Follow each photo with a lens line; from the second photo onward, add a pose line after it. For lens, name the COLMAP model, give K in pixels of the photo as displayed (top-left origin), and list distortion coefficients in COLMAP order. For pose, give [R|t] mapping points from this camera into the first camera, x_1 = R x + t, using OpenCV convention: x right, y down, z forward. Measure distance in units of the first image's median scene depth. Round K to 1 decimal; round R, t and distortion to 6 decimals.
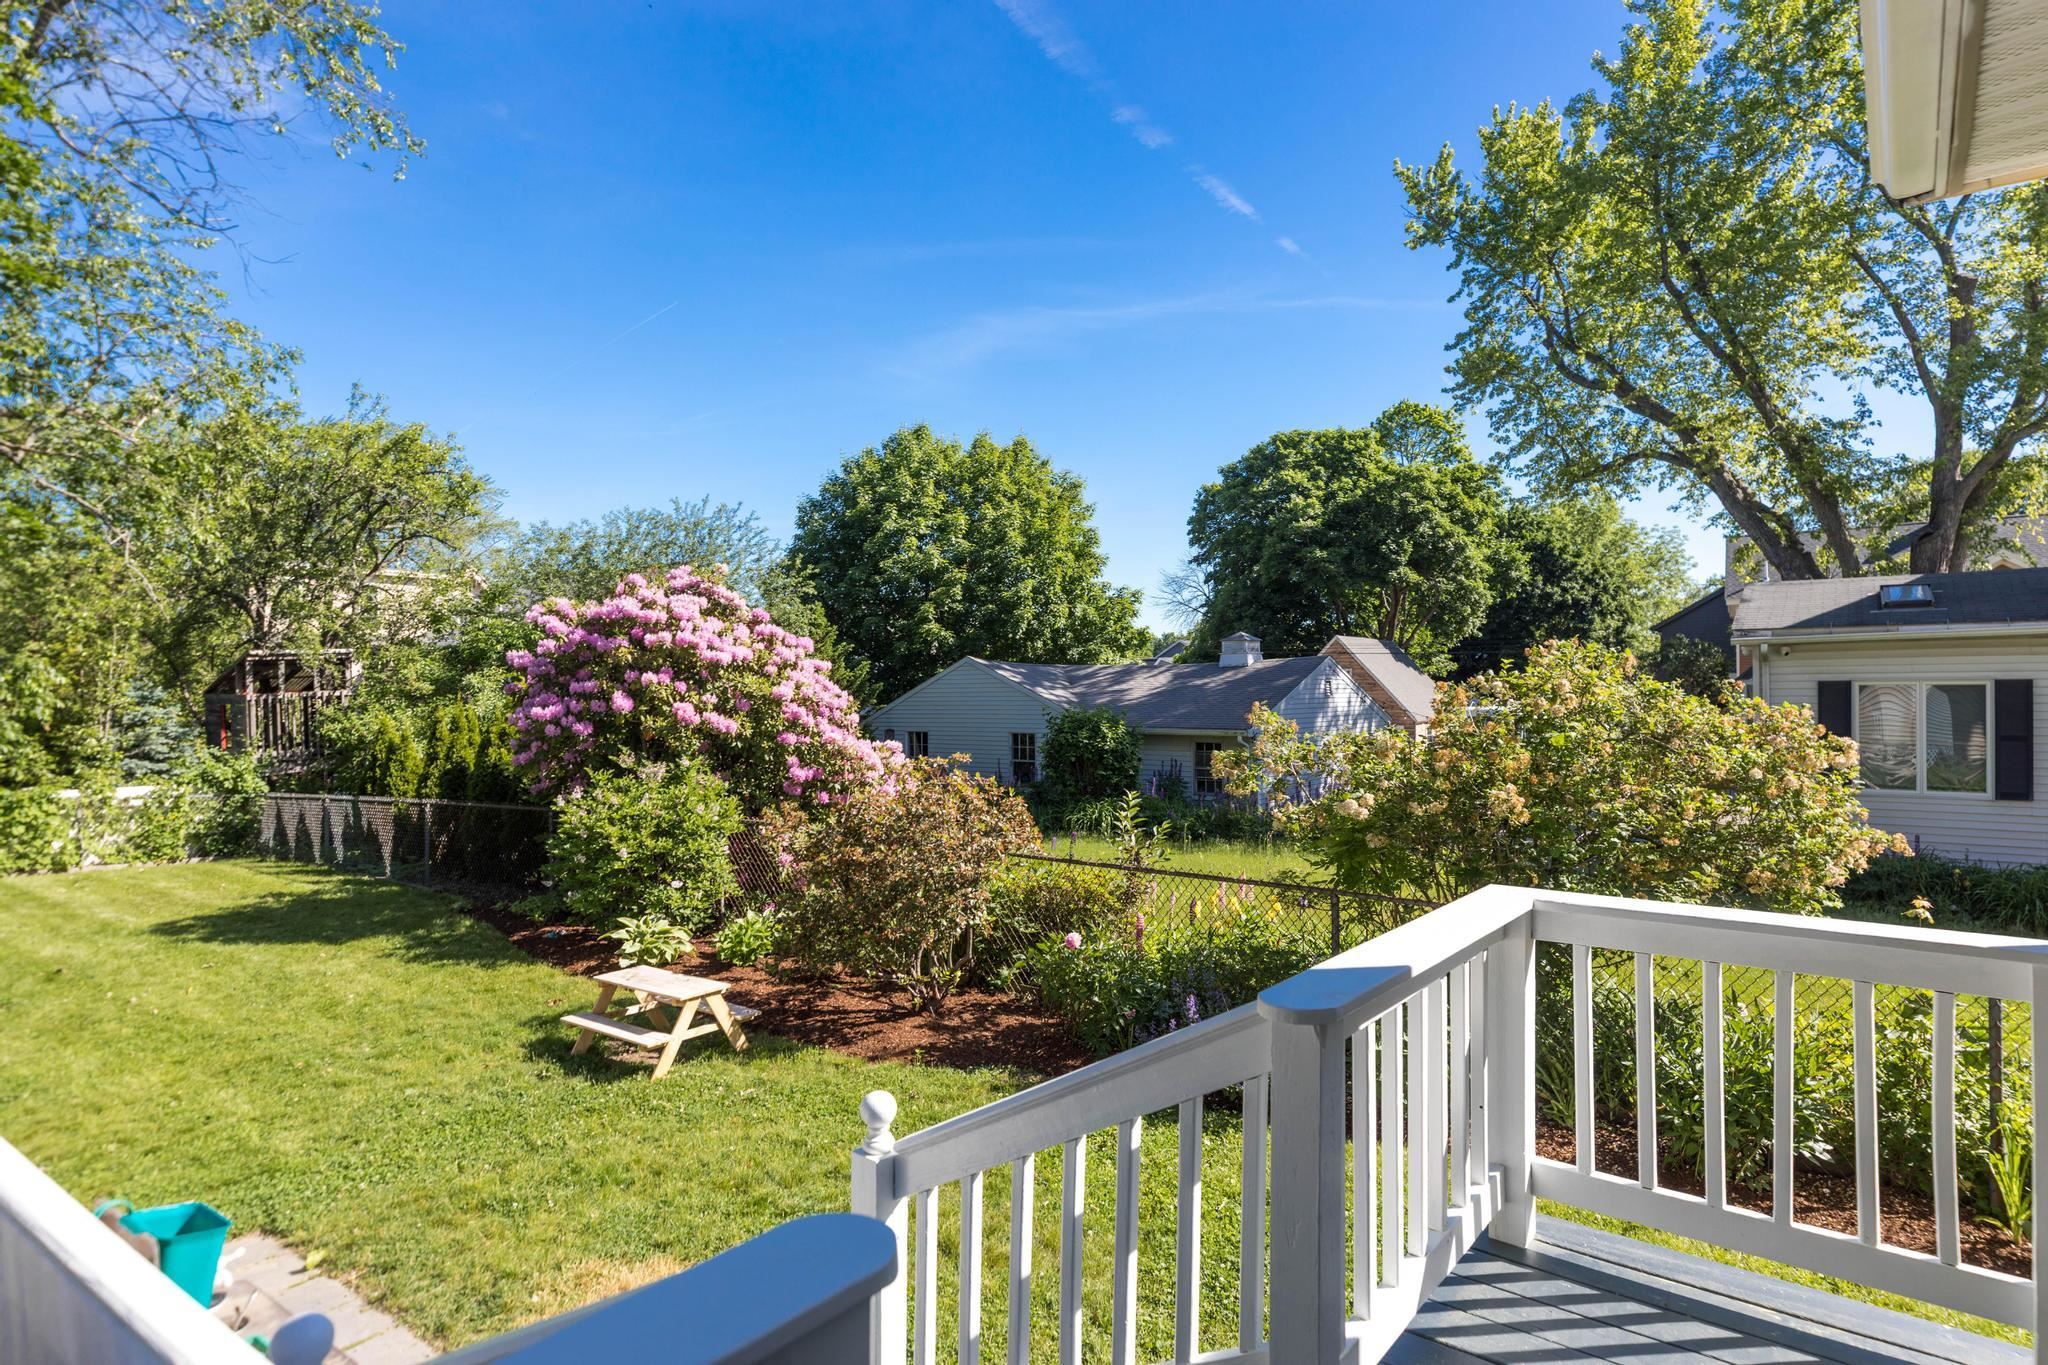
lens RADIAL K [[1119.9, 0, 1027.4], [0, 1119.9, 681.5], [0, 0, 1]] dist [0.017695, 0.000236]
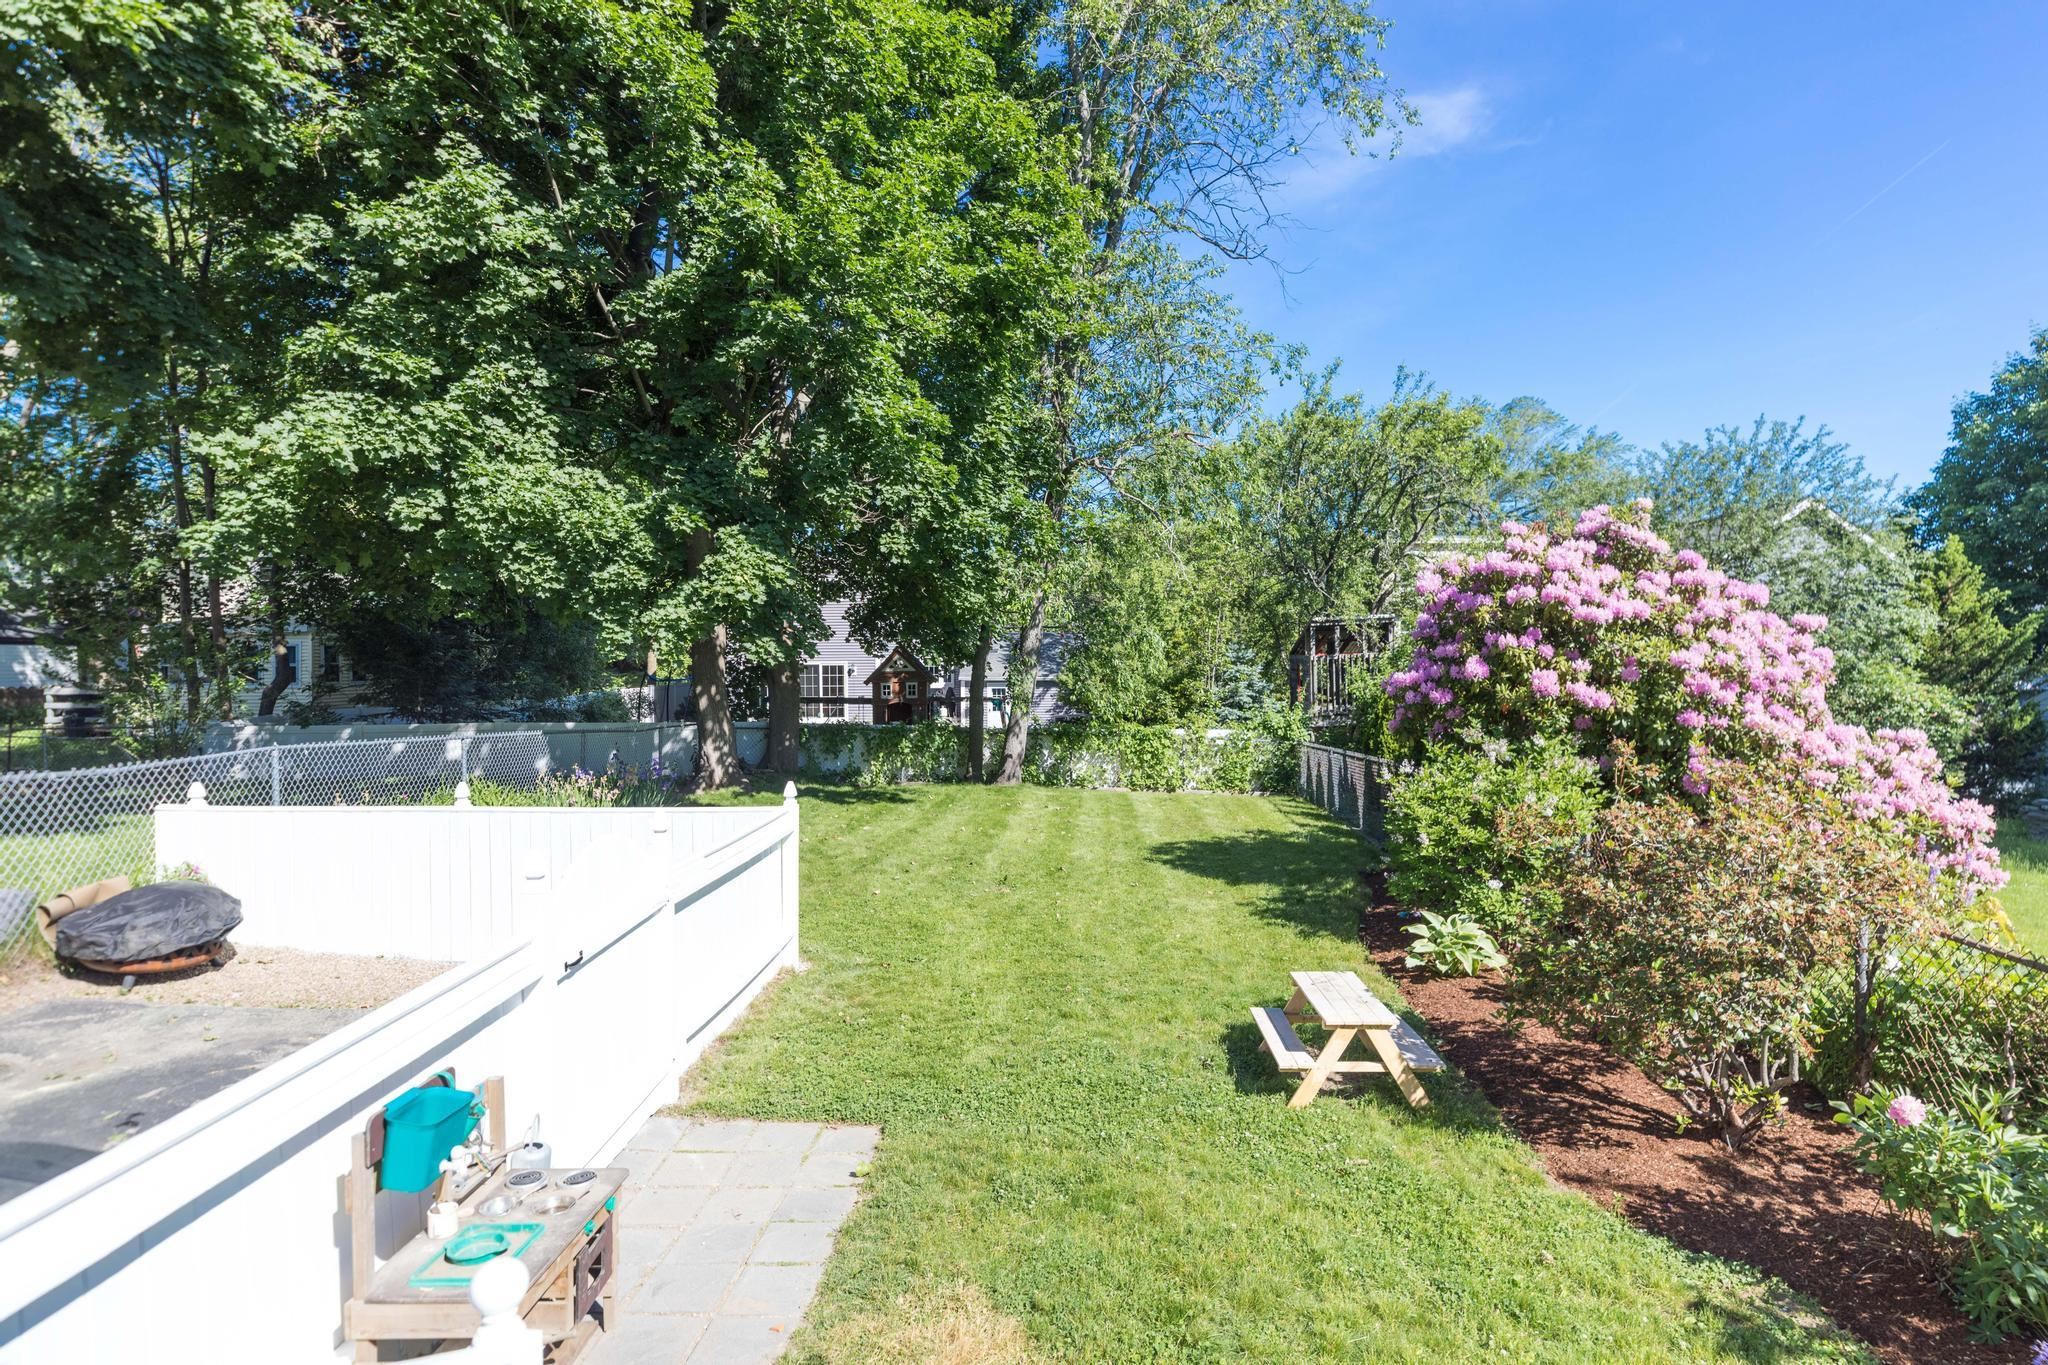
lens RADIAL K [[1119.9, 0, 1029.5], [0, 1119.9, 681.9], [0, 0, 1]] dist [0.017695, 0.000236]
pose [[0.605574, 0.025112, -0.795393, 0.124943], [0.001919, 0.999453, 0.033016, -0.000801], [0.795787, -0.021520, 0.605195, 0.179563]]
